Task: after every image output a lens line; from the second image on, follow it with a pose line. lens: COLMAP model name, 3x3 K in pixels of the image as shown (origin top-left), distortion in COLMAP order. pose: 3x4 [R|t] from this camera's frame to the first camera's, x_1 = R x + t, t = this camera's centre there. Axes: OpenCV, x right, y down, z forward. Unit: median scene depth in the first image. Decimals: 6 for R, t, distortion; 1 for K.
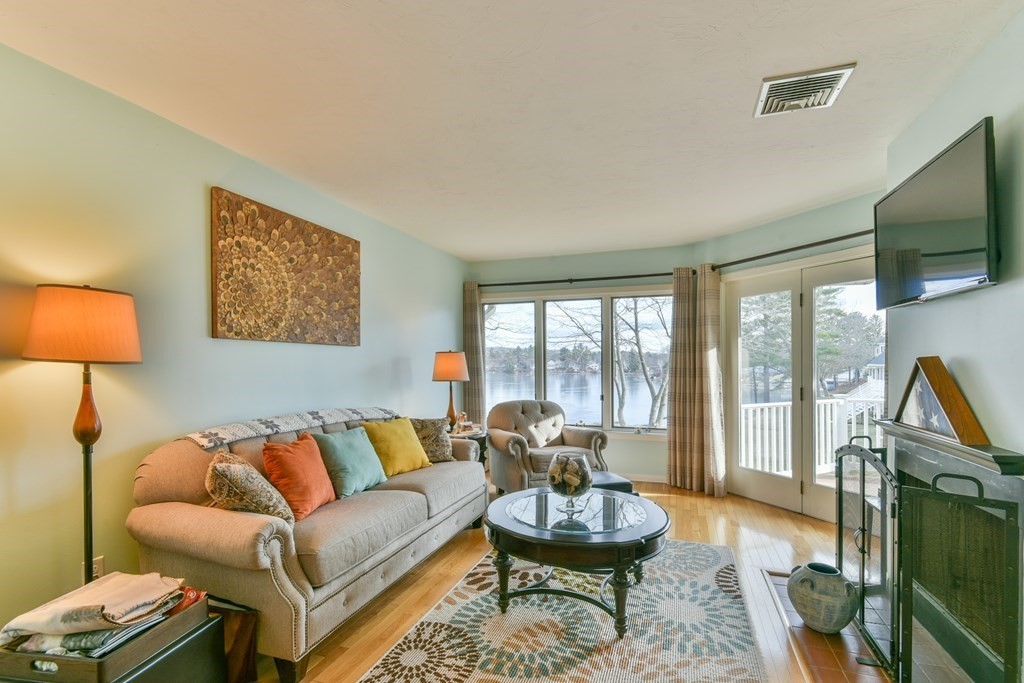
lens RADIAL K [[477.9, 0, 515.1], [0, 477.9, 384.0], [0, 0, 1]] dist [0.009185, -0.007269]
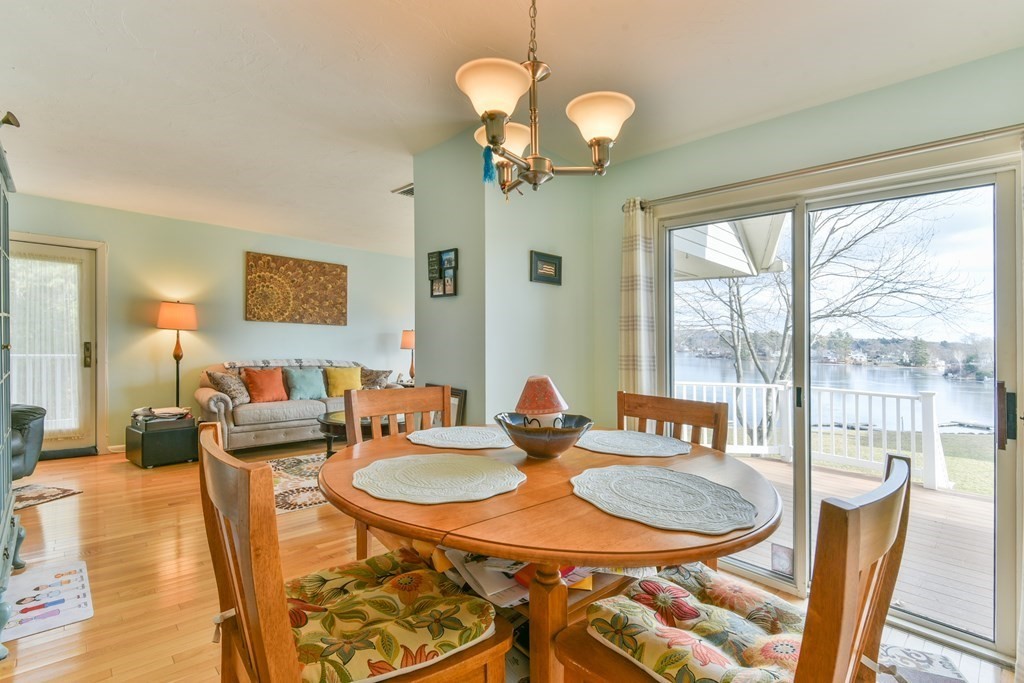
lens RADIAL K [[477.9, 0, 519.1], [0, 477.9, 375.2], [0, 0, 1]] dist [0.009185, -0.007269]
pose [[0.891670, 0.059093, -0.448812, 1.322662], [-0.051216, 0.998246, 0.029682, 0.020999], [0.449779, -0.003480, 0.893133, -0.349937]]
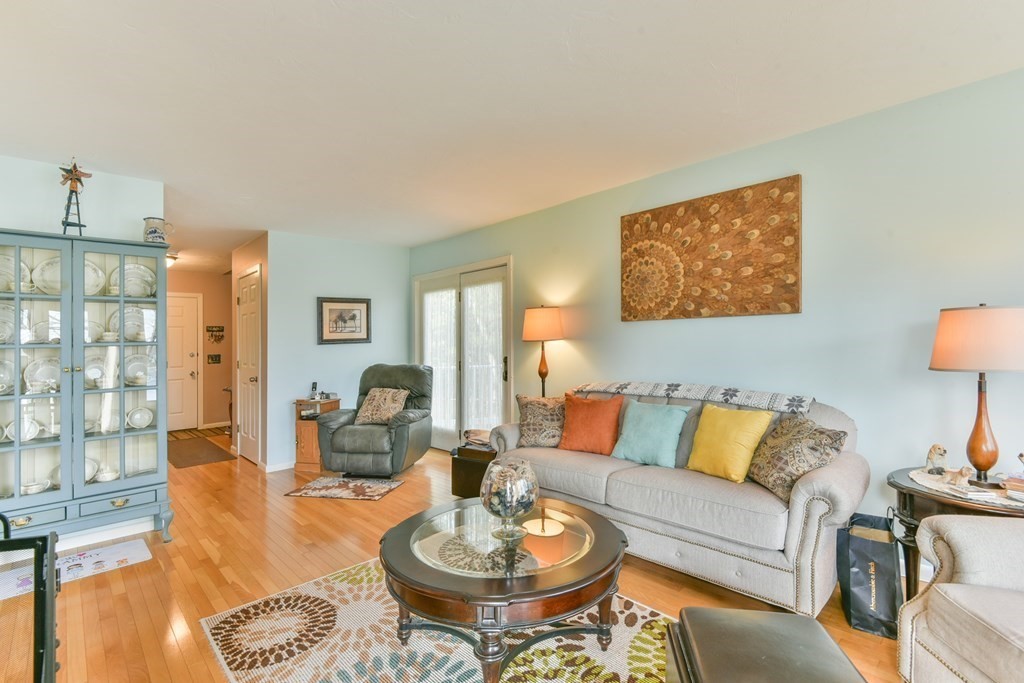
lens RADIAL K [[477.9, 0, 511.6], [0, 477.9, 355.8], [0, 0, 1]] dist [0.009185, -0.007269]
pose [[-0.453342, 0.018376, -0.891147, 0.714356], [-0.031276, 0.998844, 0.036508, -0.033098], [0.890788, 0.044422, -0.452243, 1.214202]]
